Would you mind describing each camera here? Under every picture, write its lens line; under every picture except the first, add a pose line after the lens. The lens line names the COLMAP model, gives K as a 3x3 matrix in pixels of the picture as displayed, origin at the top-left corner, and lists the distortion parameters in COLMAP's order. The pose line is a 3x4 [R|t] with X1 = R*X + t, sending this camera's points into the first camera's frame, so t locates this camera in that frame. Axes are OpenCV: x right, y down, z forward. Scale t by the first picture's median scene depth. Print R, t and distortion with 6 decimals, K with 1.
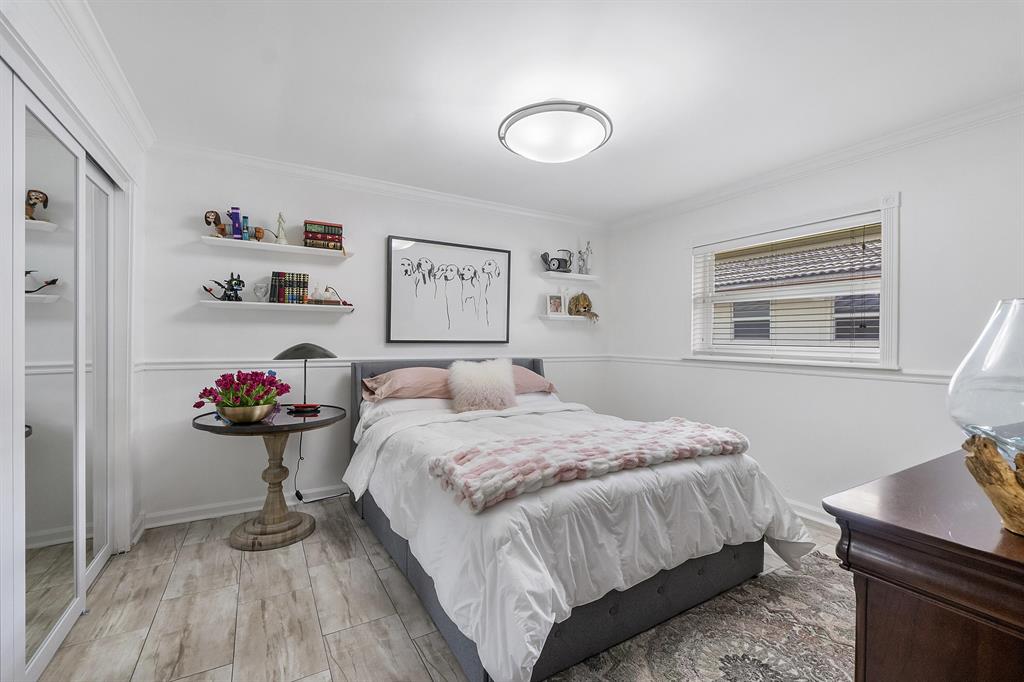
lens RADIAL K [[437.8, 0, 514.1], [0, 437.8, 341.2], [0, 0, 1]] dist [-0.011084, 0.000465]
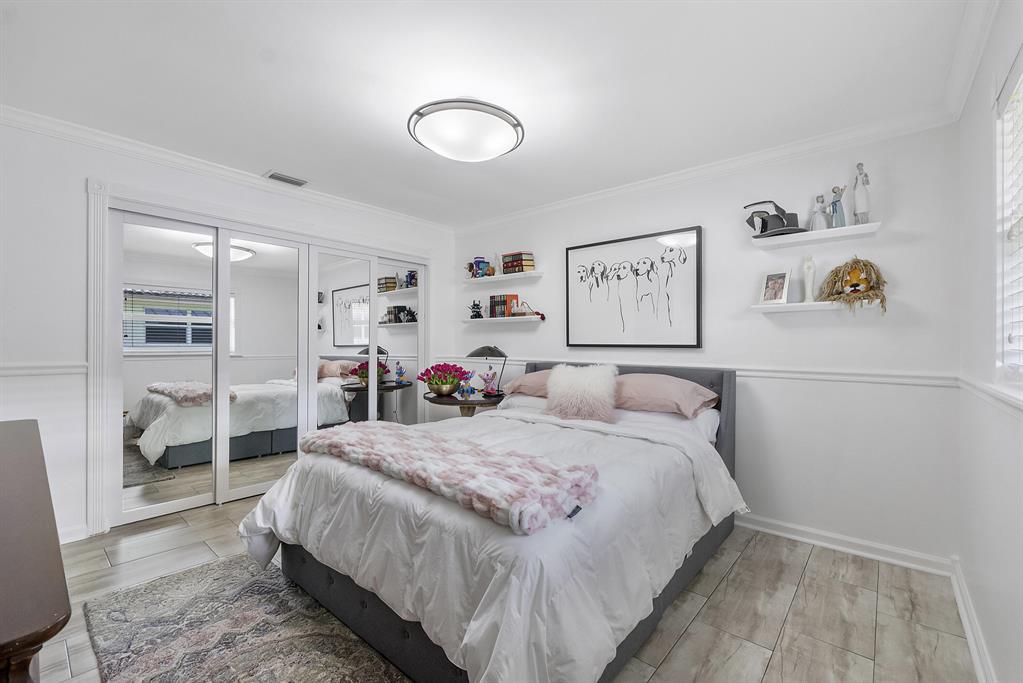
lens RADIAL K [[437.4, 0, 511.0], [0, 437.4, 342.4], [0, 0, 1]] dist [-0.011084, 0.000465]
pose [[0.307814, -0.008229, -0.951411, 0.685621], [-0.006231, 0.999924, -0.010665, 0.005714], [0.951426, 0.009211, 0.307739, 0.517599]]
